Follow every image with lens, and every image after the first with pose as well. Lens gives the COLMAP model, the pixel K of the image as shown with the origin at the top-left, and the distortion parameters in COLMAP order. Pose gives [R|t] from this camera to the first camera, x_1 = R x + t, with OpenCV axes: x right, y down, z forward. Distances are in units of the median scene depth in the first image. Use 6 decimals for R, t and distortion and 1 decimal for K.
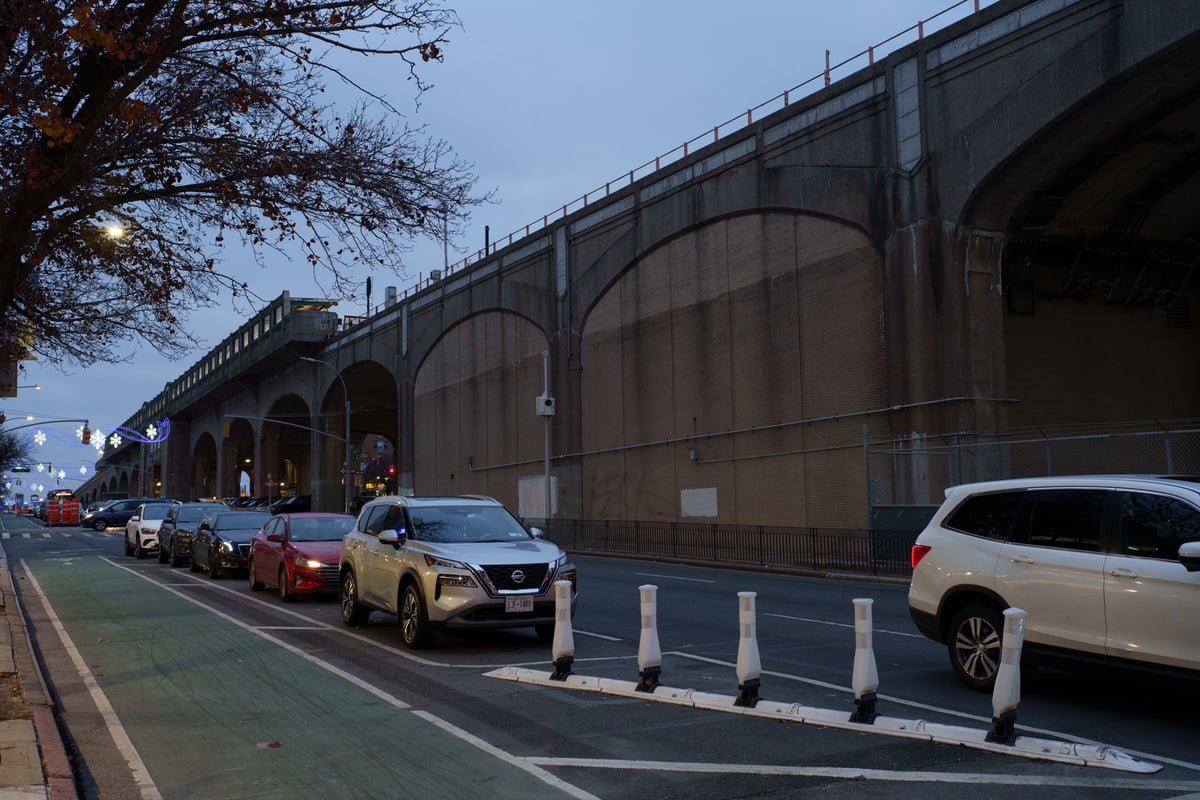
lens RADIAL K [[1210.2, 0, 600.0], [0, 1210.2, 400.0], [0, 0, 1]] dist [-0.001372, -0.004499]
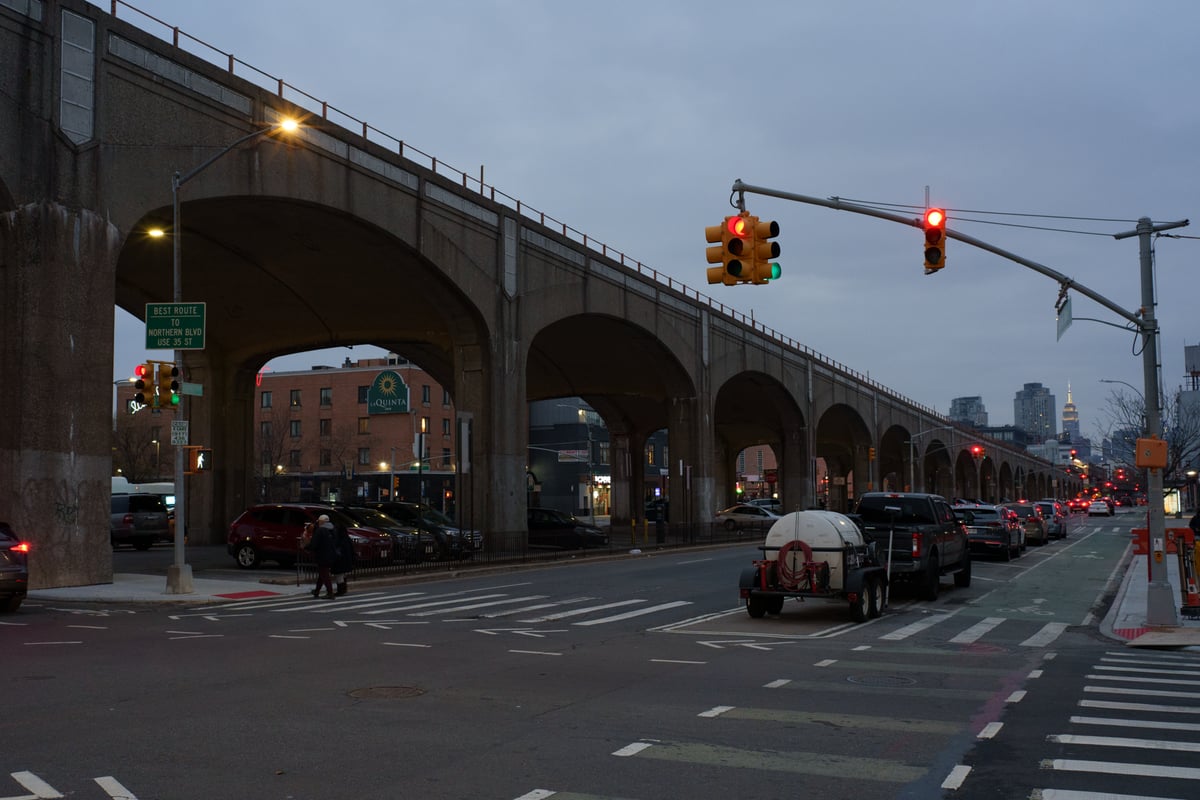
lens RADIAL K [[1210.2, 0, 600.0], [0, 1210.2, 400.0], [0, 0, 1]] dist [-0.001372, -0.004499]
pose [[-0.645354, 0.088117, 0.758784, -0.729648], [-0.044321, 0.987332, -0.152353, 0.121277], [-0.762597, -0.131952, -0.633273, 1.472198]]
